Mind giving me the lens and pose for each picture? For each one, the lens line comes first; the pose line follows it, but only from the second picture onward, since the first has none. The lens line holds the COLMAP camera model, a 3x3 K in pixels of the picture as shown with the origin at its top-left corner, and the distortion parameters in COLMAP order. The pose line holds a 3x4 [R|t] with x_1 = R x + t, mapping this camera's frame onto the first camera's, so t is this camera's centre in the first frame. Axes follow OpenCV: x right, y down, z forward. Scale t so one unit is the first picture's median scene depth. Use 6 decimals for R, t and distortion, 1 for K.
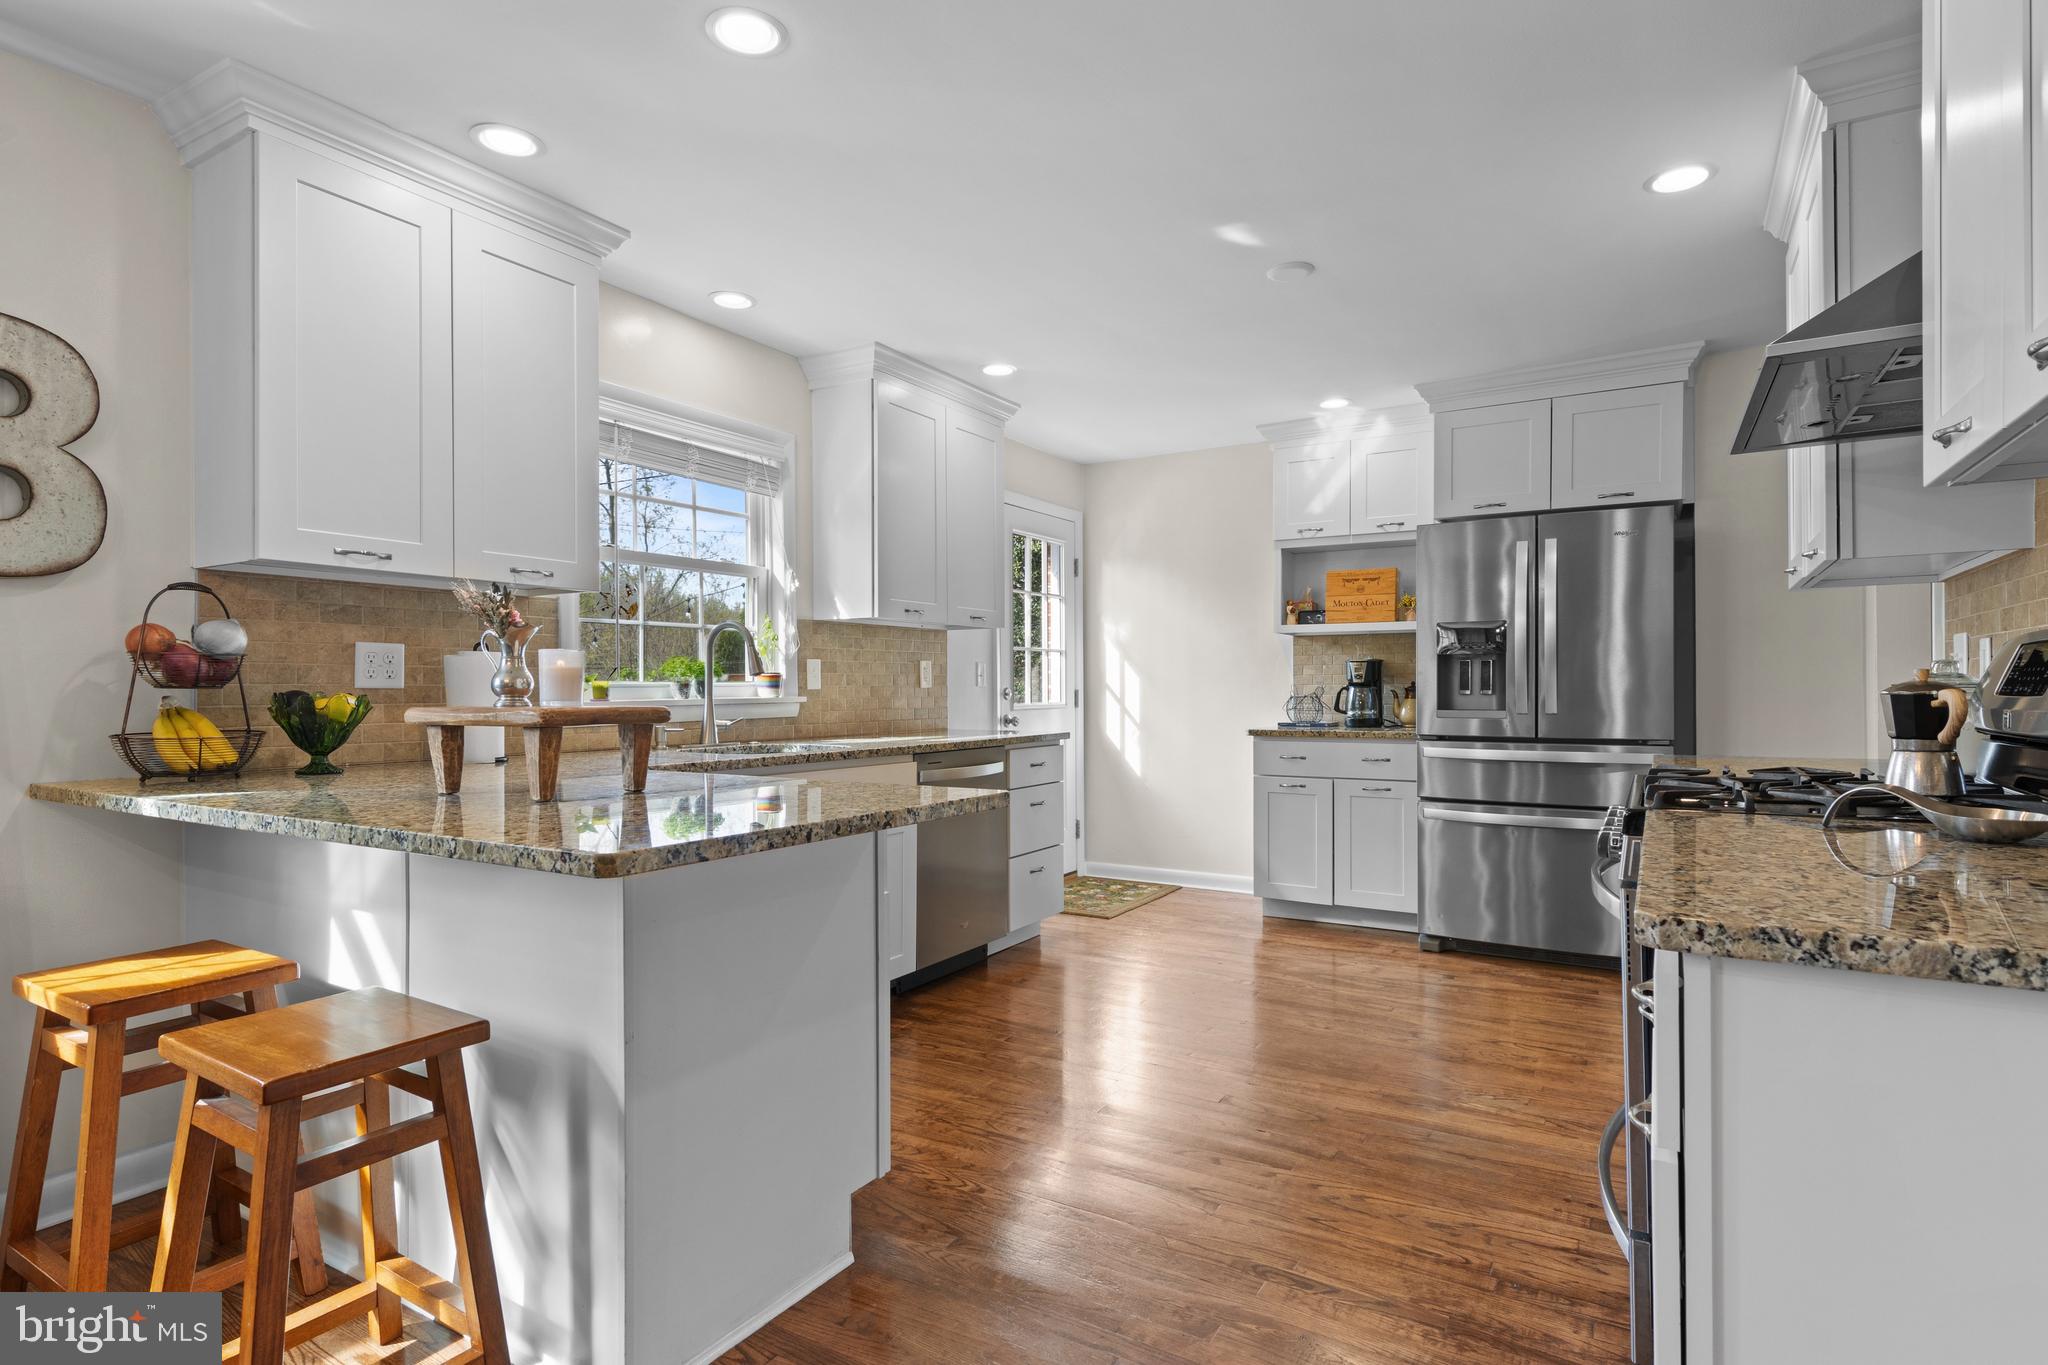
lens RADIAL K [[1047.0, 0, 1024.3], [0, 1047.0, 691.4], [0, 0, 1]] dist [0.015125, -0.005147]
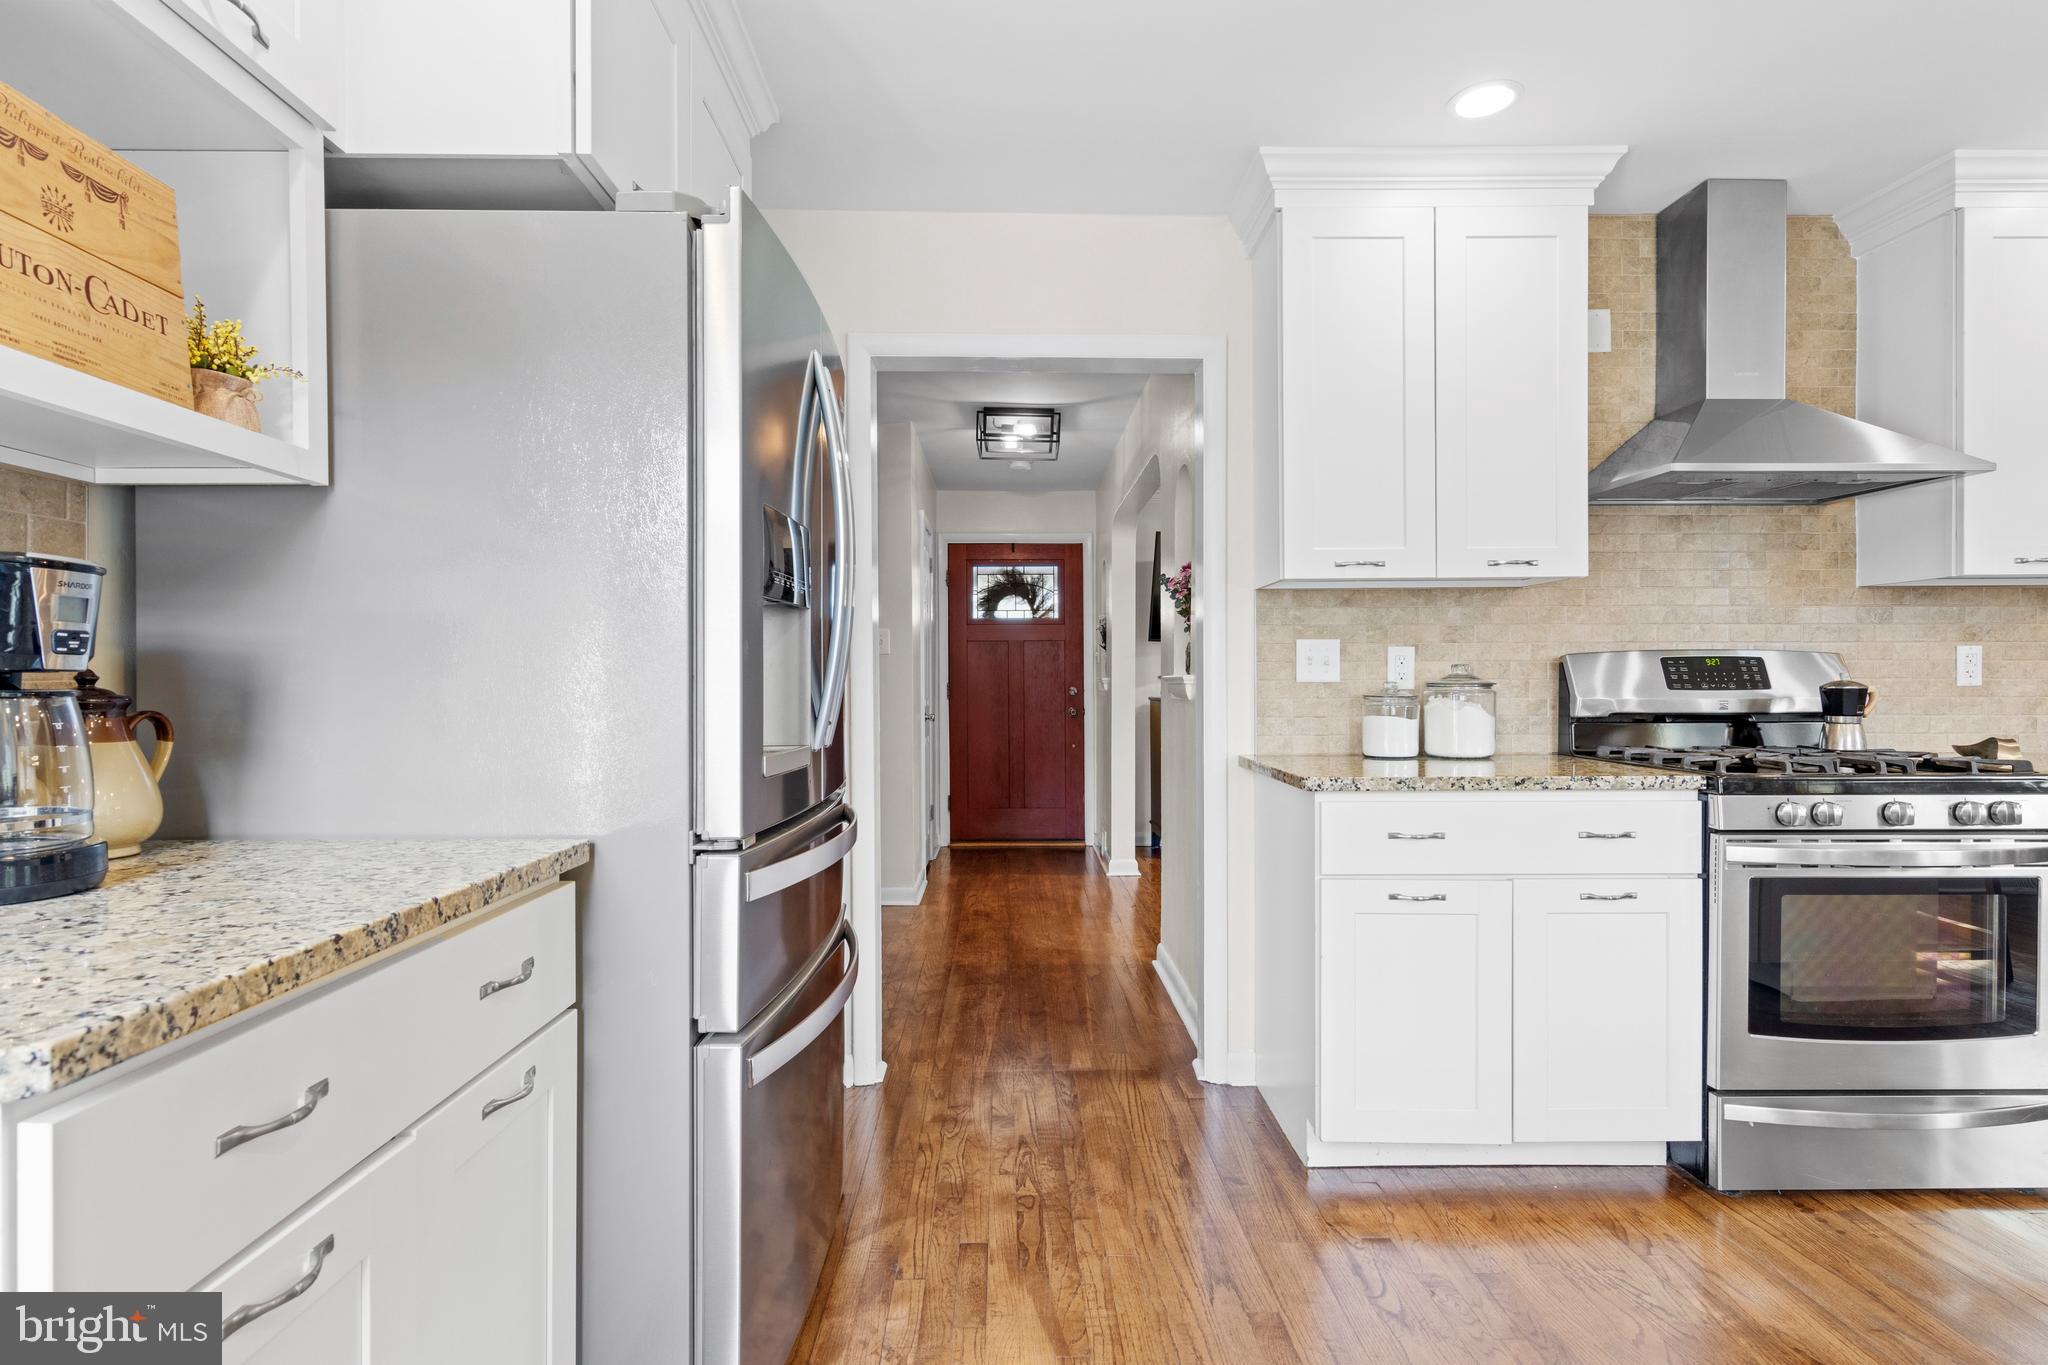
lens RADIAL K [[1047.0, 0, 1025.2], [0, 1047.0, 682.8], [0, 0, 1]] dist [0.015125, -0.005147]
pose [[-0.537193, -0.002136, 0.843457, 0.083248], [0.007497, 0.999945, 0.007307, -0.012276], [-0.843426, 0.010248, -0.537147, 1.541243]]
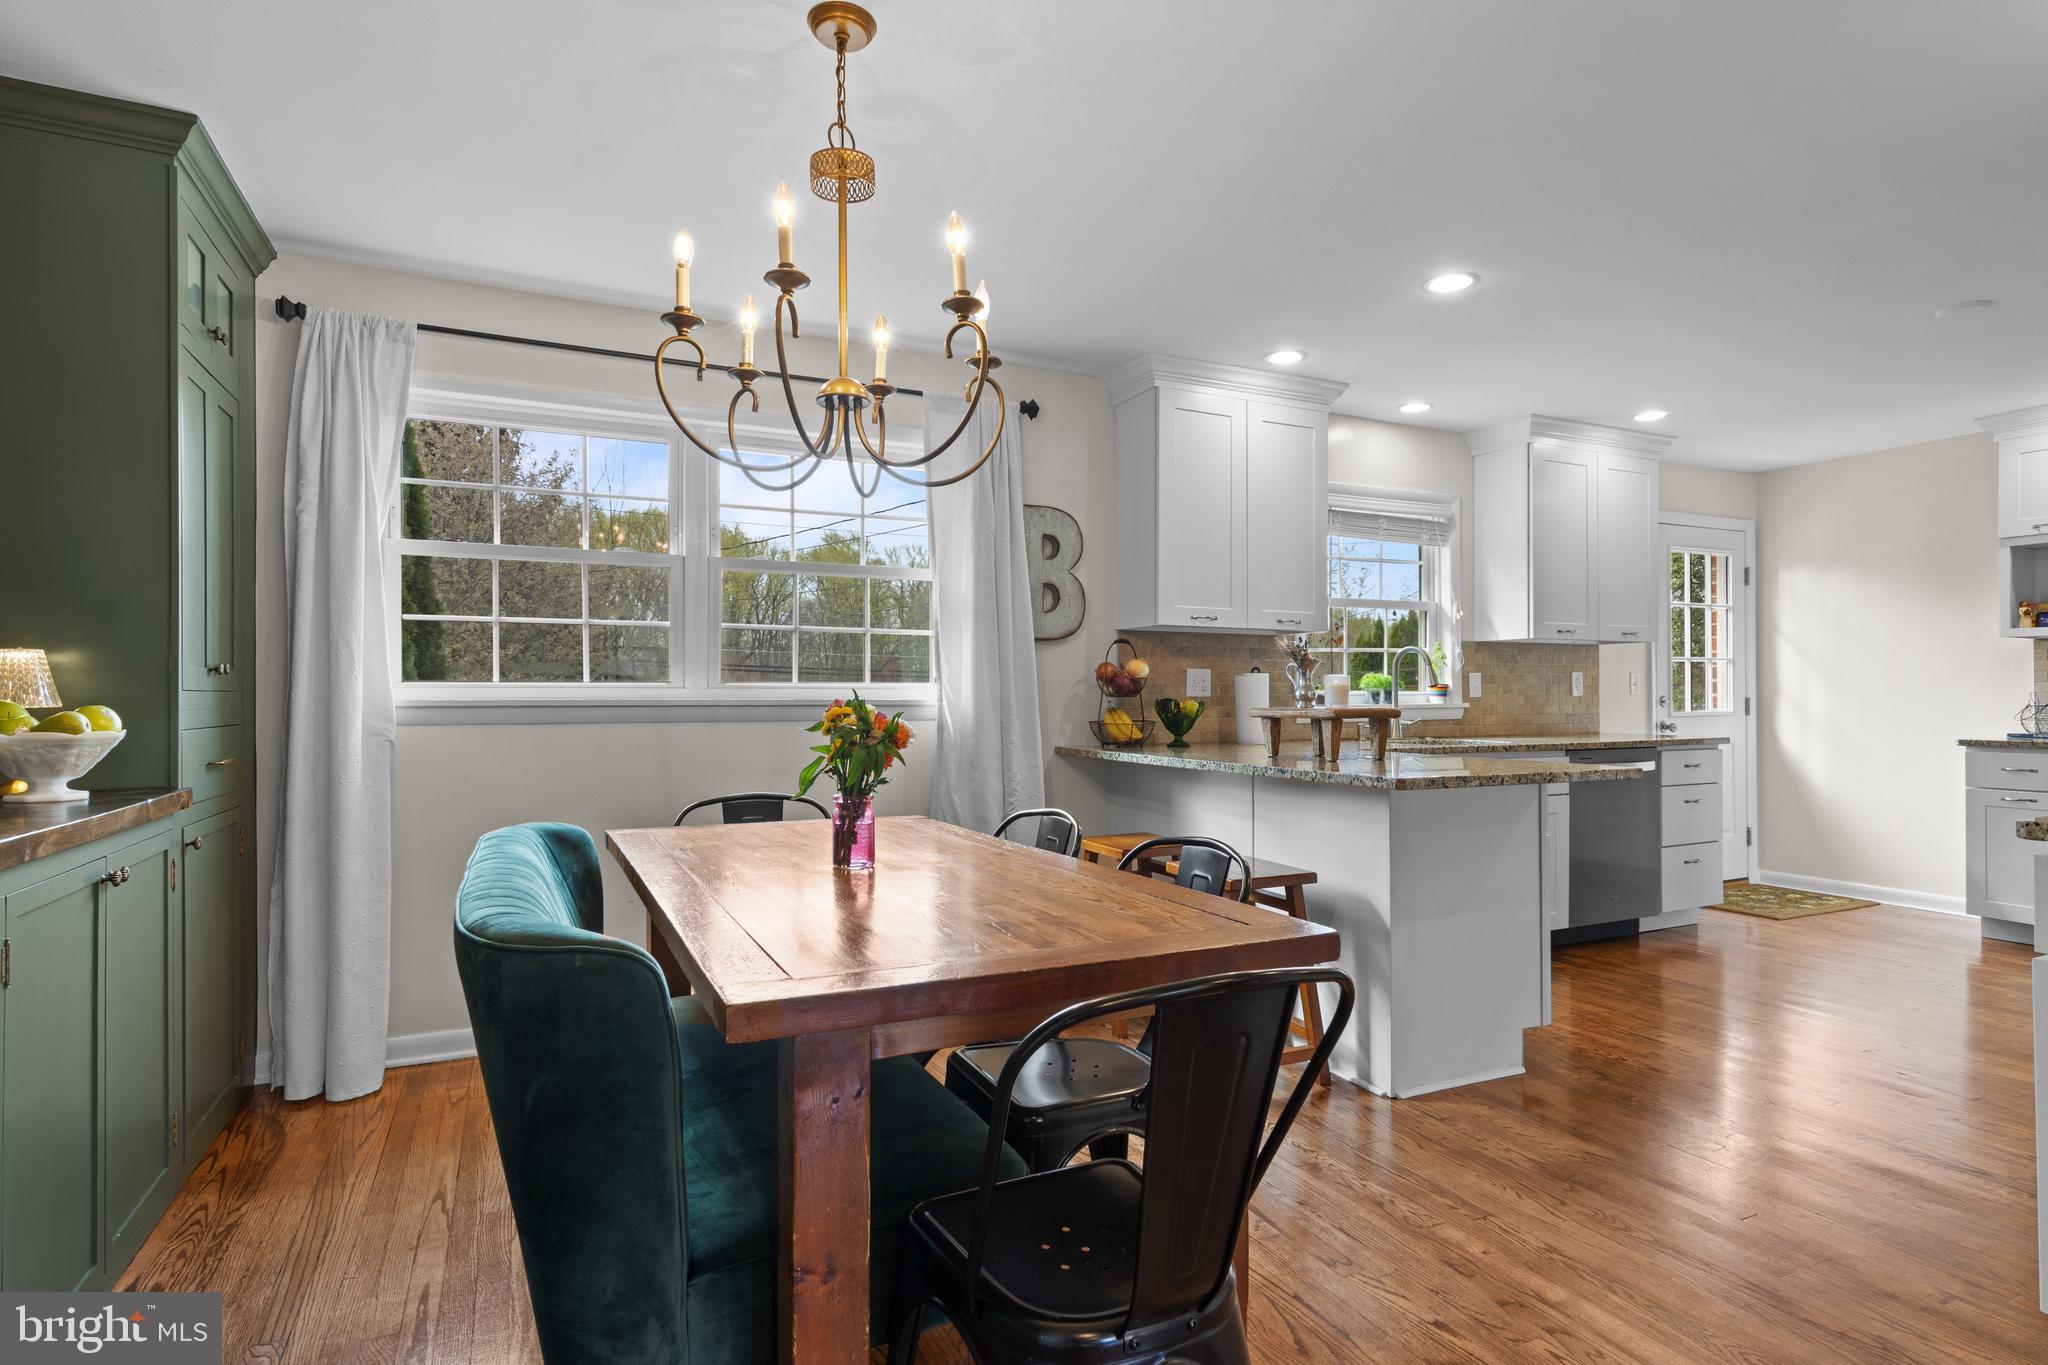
lens RADIAL K [[1047.0, 0, 1024.5], [0, 1047.0, 694.0], [0, 0, 1]] dist [0.015125, -0.005147]
pose [[0.837411, -0.000413, -0.546573, 0.040688], [-0.001834, 0.999992, -0.003565, -0.000590], [0.546571, 0.003988, 0.837404, -0.432263]]
